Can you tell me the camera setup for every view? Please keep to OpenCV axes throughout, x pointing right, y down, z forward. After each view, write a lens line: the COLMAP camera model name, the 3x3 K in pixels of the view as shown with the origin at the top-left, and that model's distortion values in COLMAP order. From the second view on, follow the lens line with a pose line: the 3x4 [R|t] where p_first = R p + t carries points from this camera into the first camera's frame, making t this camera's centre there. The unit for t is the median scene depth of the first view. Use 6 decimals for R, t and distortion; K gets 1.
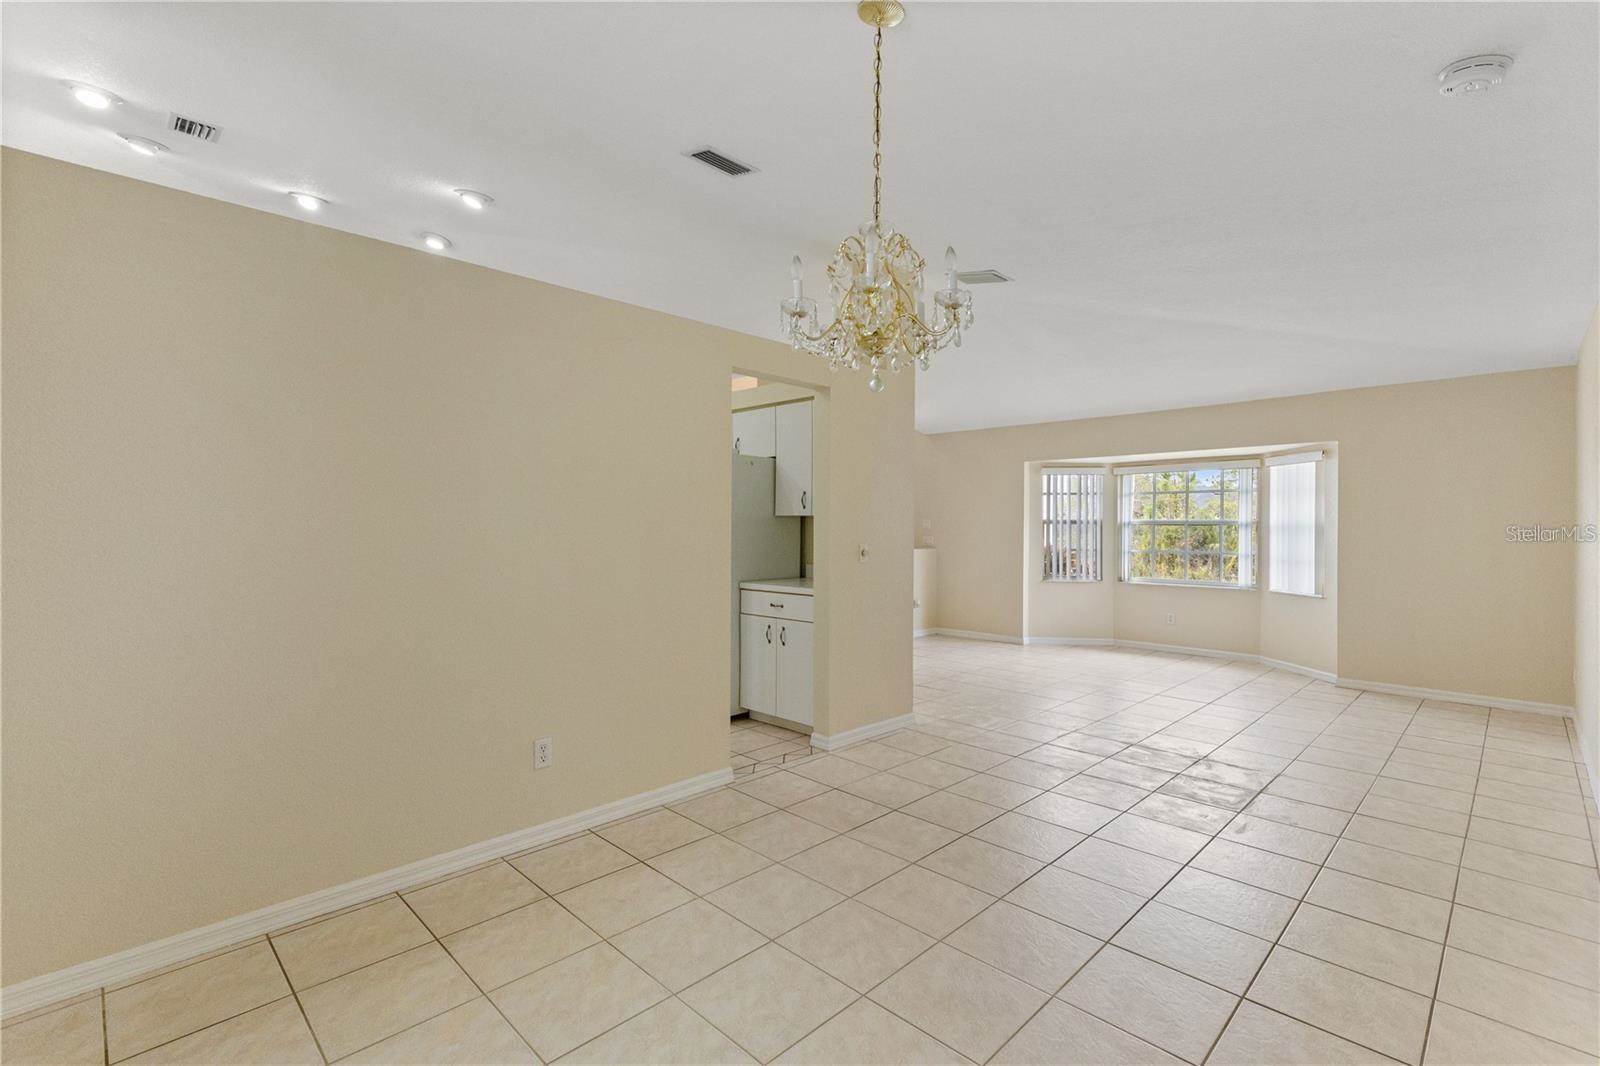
lens RADIAL K [[727.8, 0, 800.3], [0, 727.8, 531.0], [0, 0, 1]] dist [-0.002754, 0.000060]
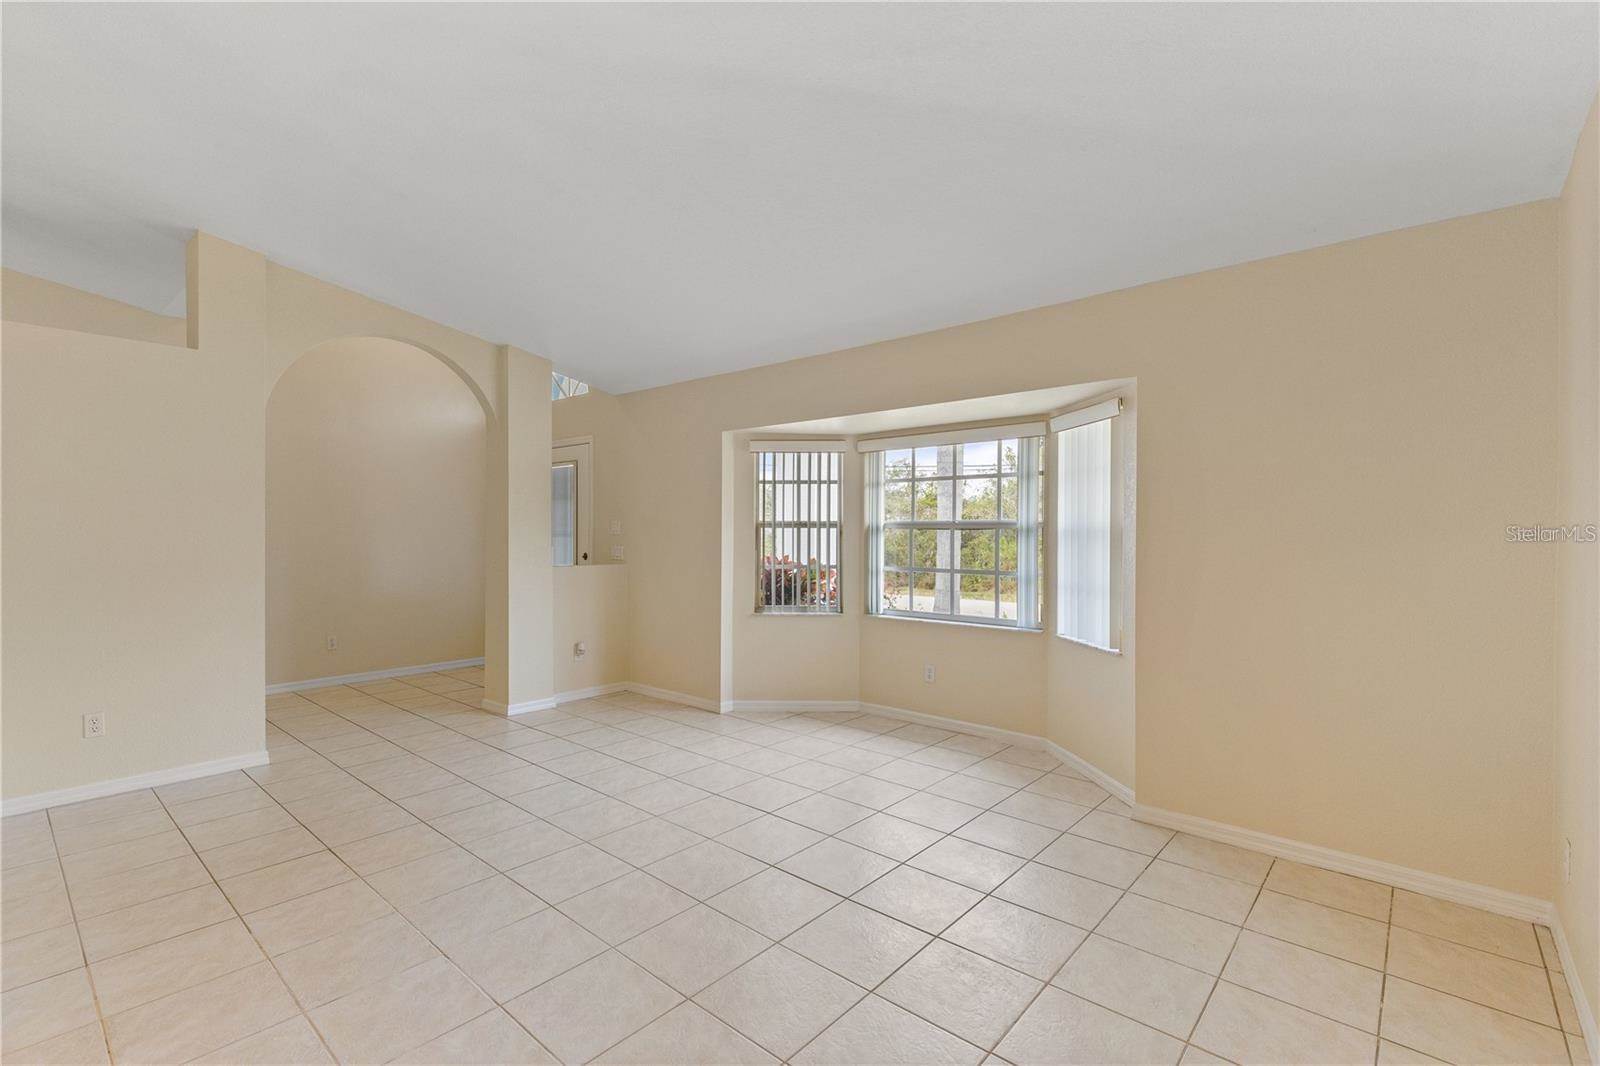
lens RADIAL K [[727.8, 0, 797.5], [0, 727.8, 533.2], [0, 0, 1]] dist [-0.002754, 0.000060]
pose [[0.998742, -0.010281, 0.049082, 0.345602], [0.009769, 0.999895, 0.010657, -0.011316], [-0.049186, -0.010164, 0.998738, 0.348060]]
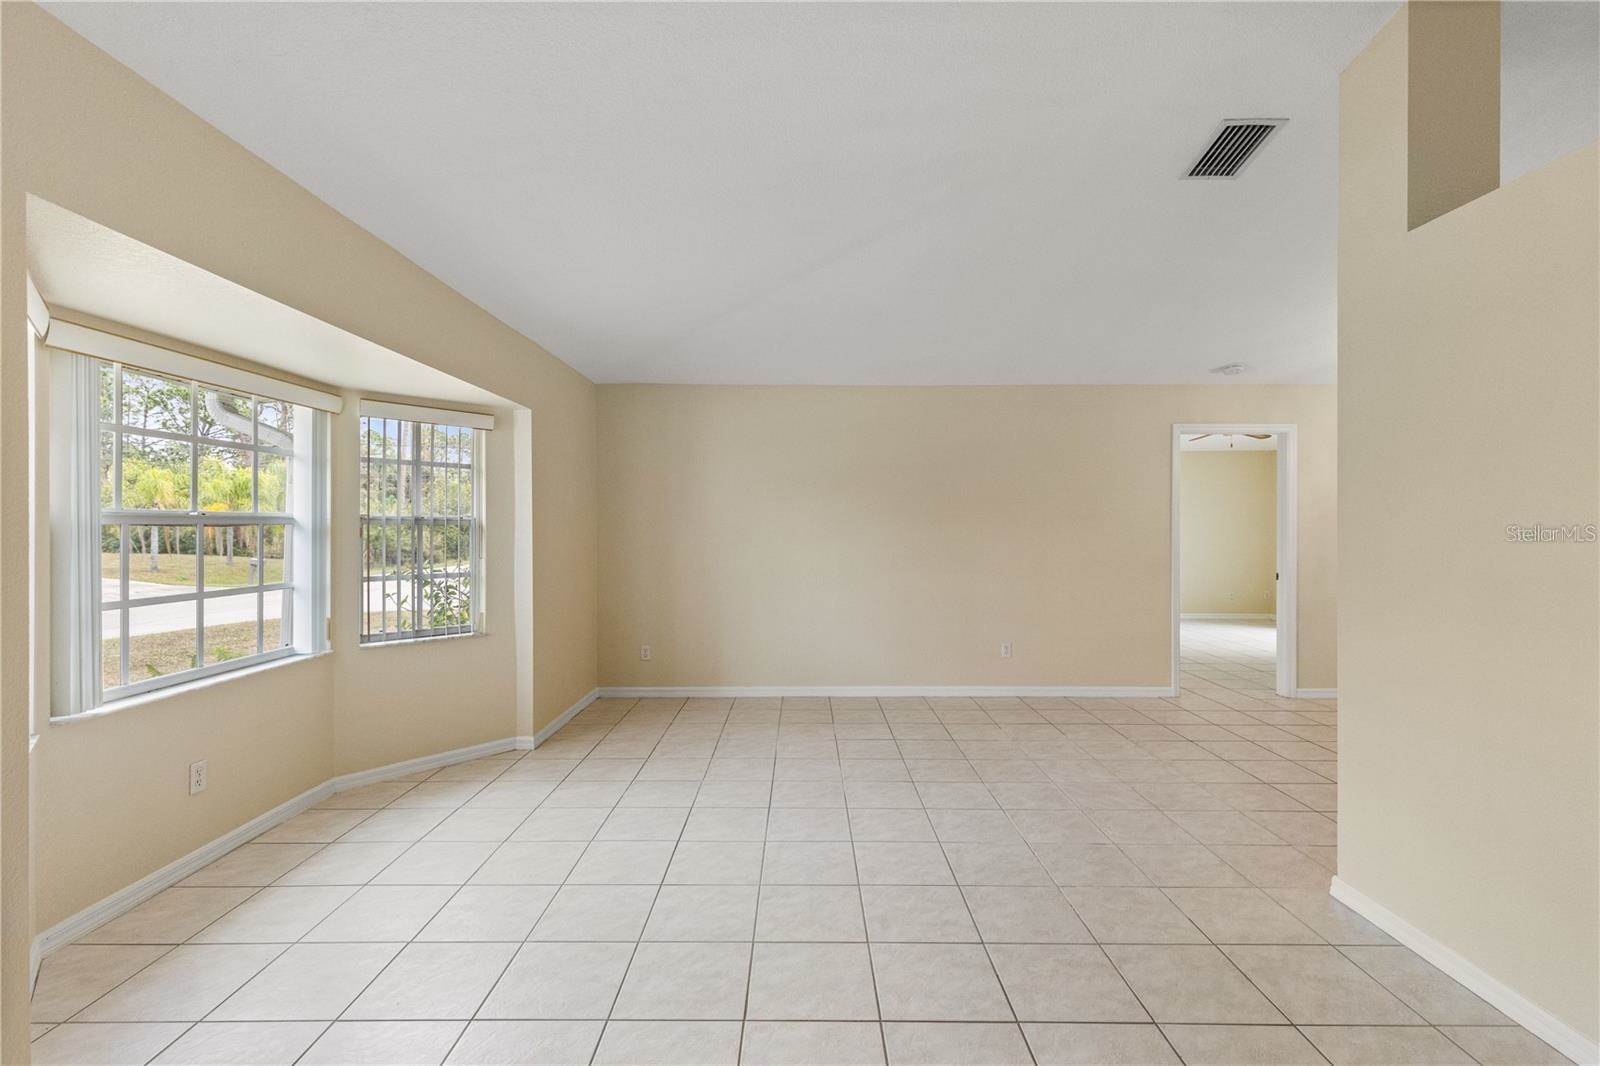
lens RADIAL K [[727.8, 0, 799.9], [0, 727.8, 528.2], [0, 0, 1]] dist [-0.002754, 0.000060]
pose [[-0.701694, -0.015220, 0.712316, 0.030191], [-0.014020, 0.999873, 0.007553, -0.013020], [-0.712340, -0.004687, -0.701819, 0.997178]]
